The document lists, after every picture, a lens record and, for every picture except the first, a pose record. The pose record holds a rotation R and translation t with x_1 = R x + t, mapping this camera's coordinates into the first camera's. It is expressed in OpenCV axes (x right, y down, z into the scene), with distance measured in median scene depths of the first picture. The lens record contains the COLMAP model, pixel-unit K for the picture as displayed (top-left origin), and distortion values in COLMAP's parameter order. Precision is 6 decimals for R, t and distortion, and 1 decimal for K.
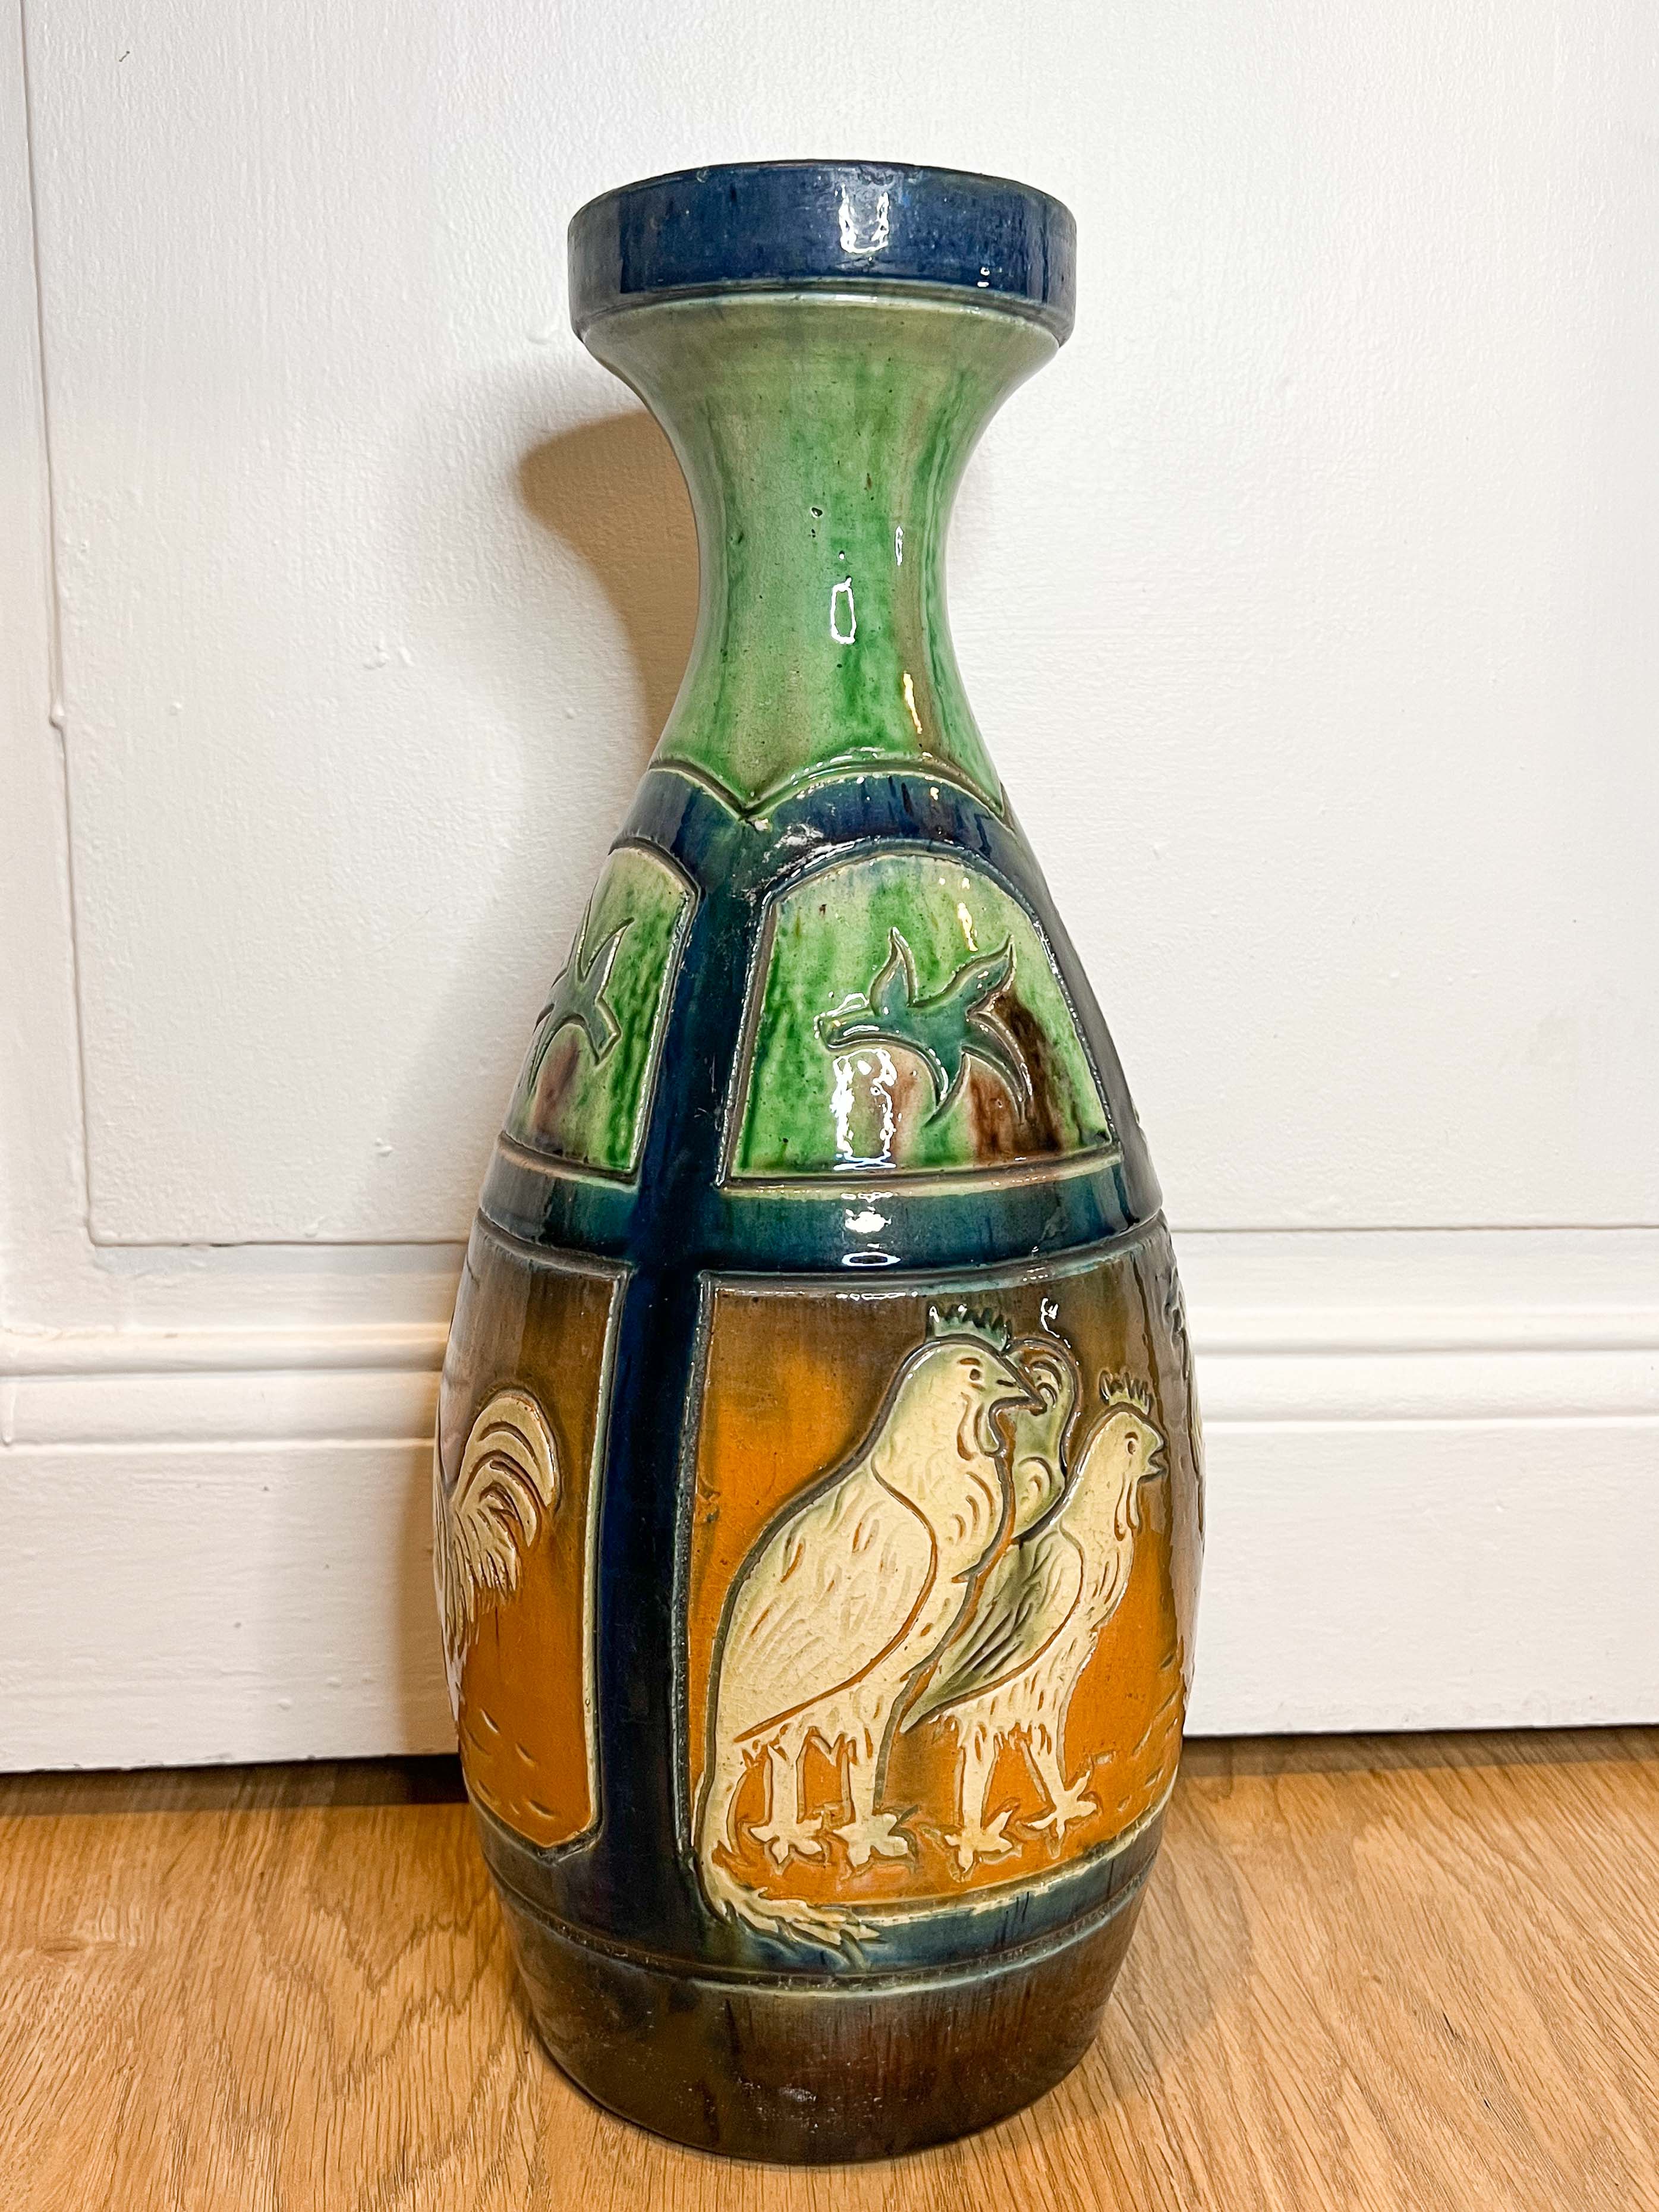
lens RADIAL K [[2213.4, 0, 845.0], [0, 2213.4, 1096.8], [0, 0, 1]] dist [0.001820, 0.000000]
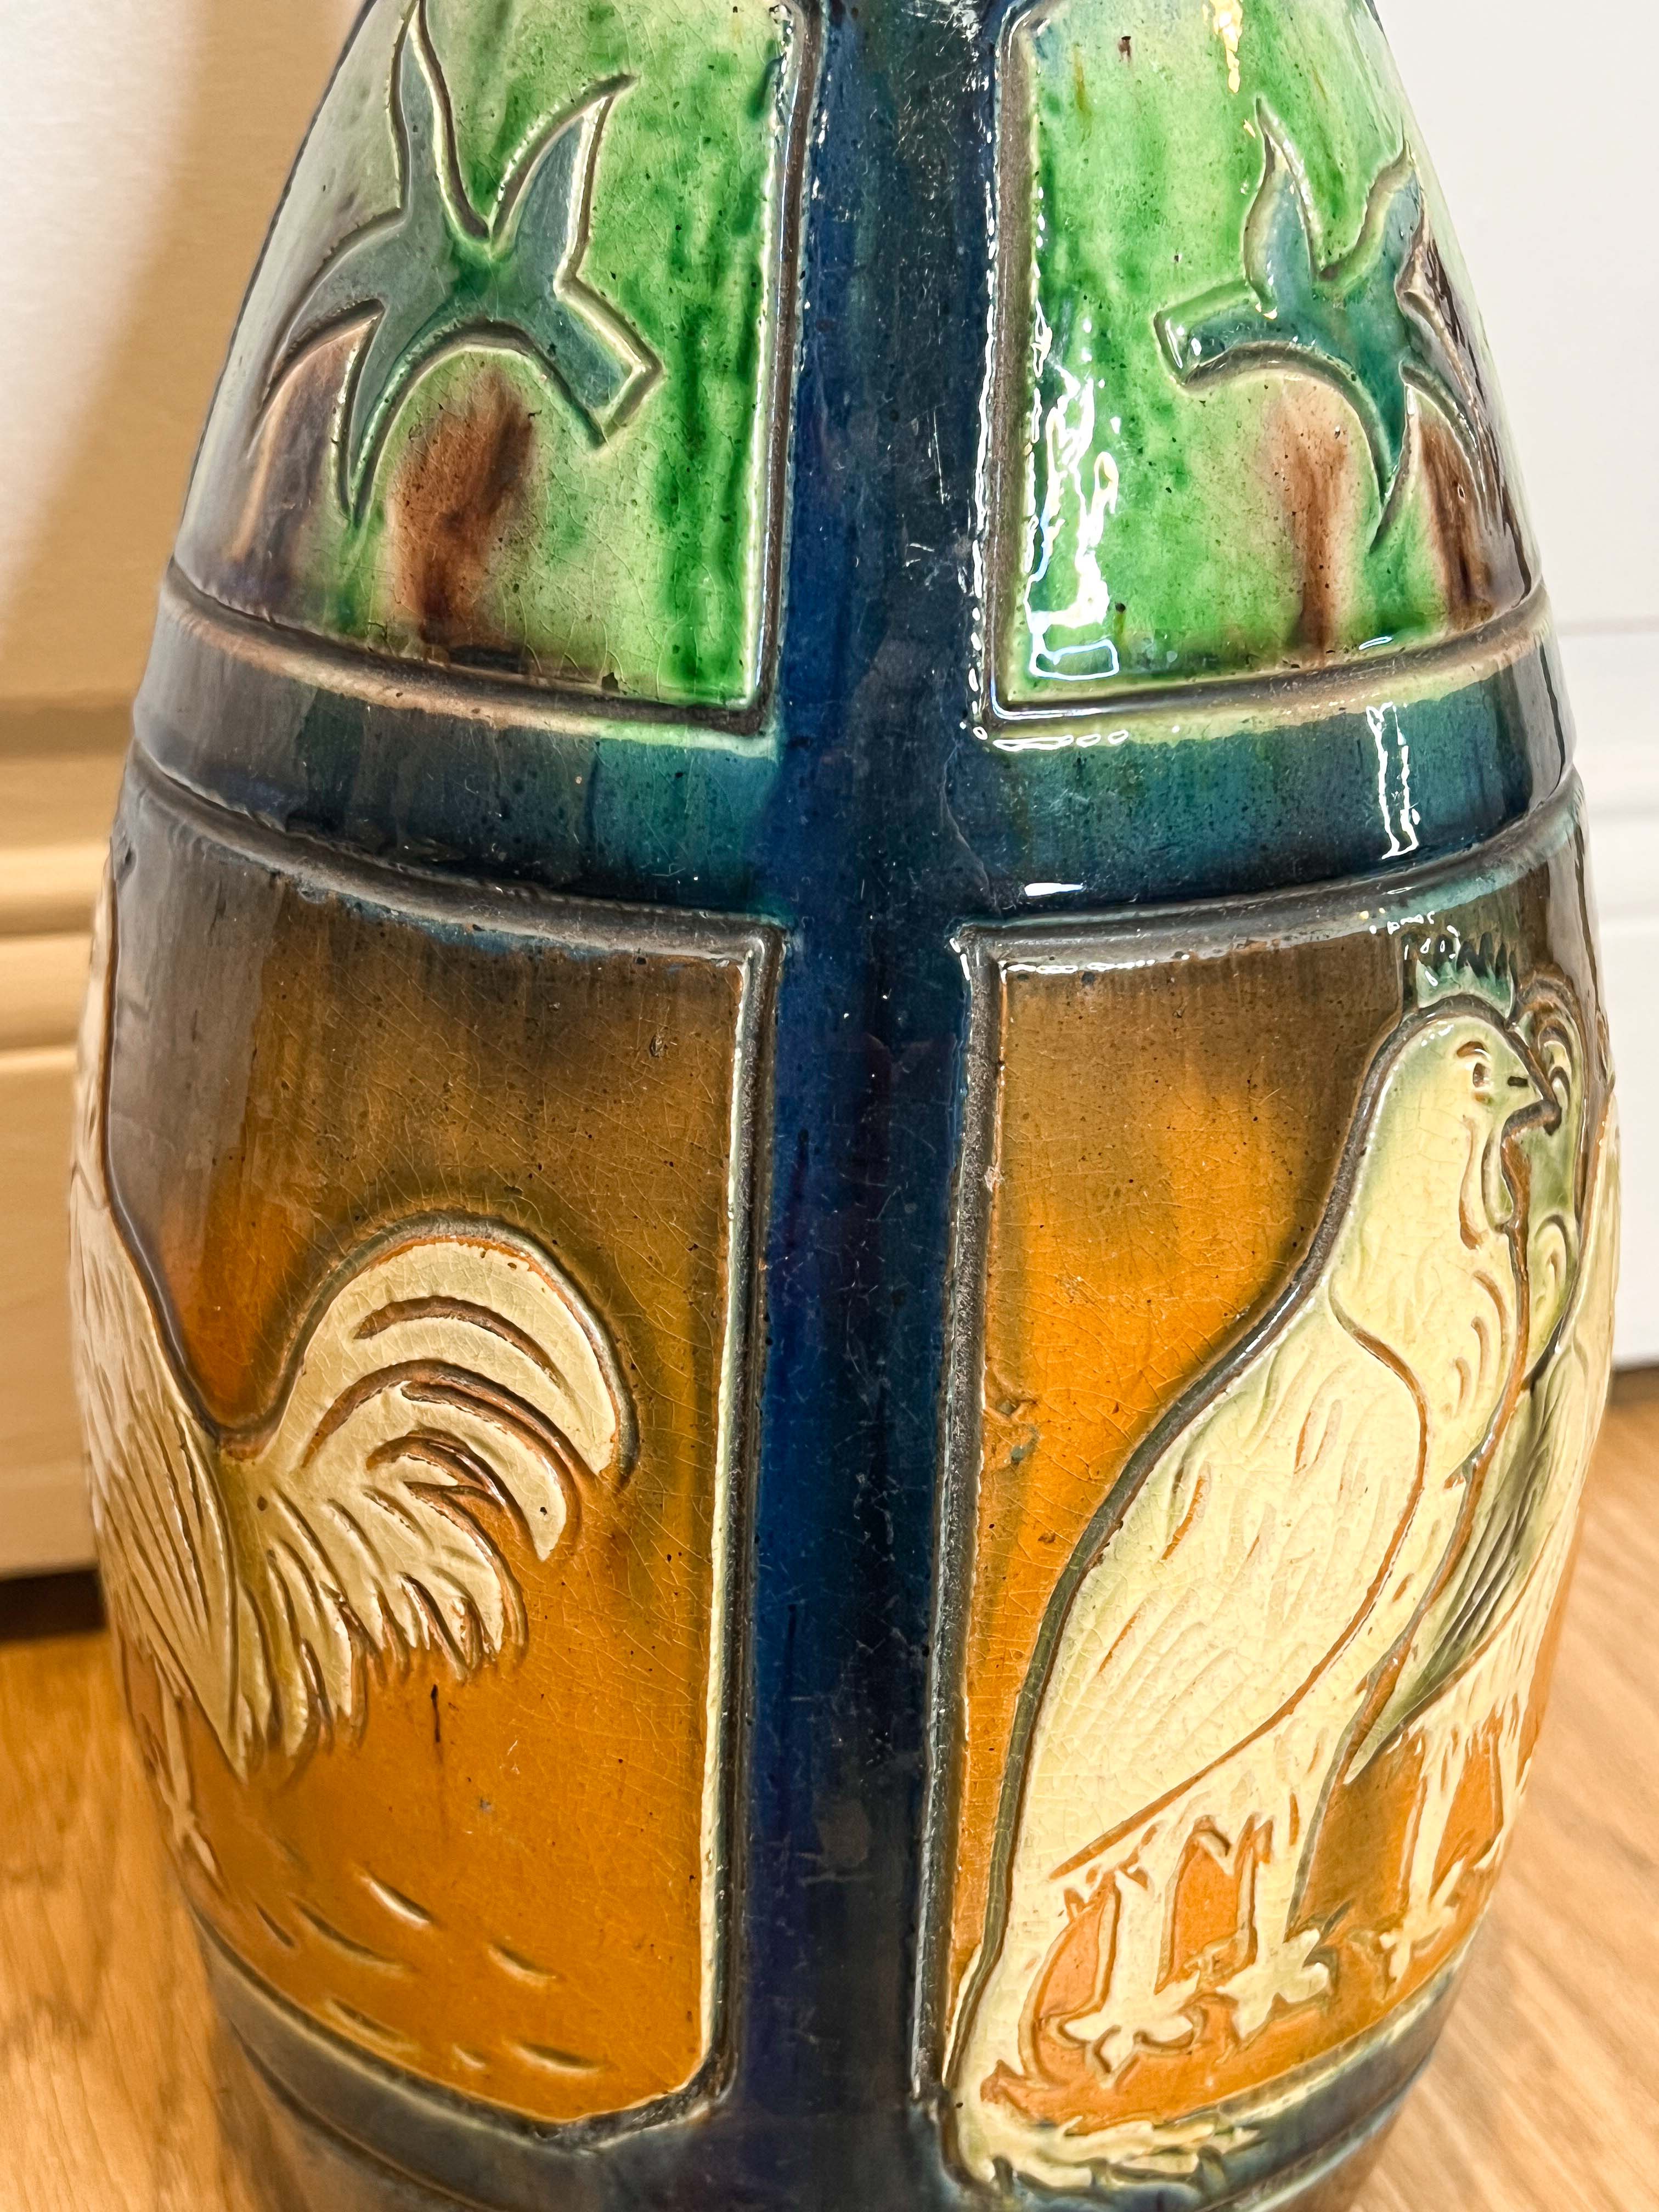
lens RADIAL K [[2869.4, 0, 818.0], [0, 2869.4, 1141.5], [0, 0, 1]] dist [0.063443, 0.000000]
pose [[0.914478, -0.137003, 0.380737, -0.310342], [0.040565, 0.967236, 0.250616, -0.023124], [-0.402598, -0.213738, 0.890073, 0.490775]]
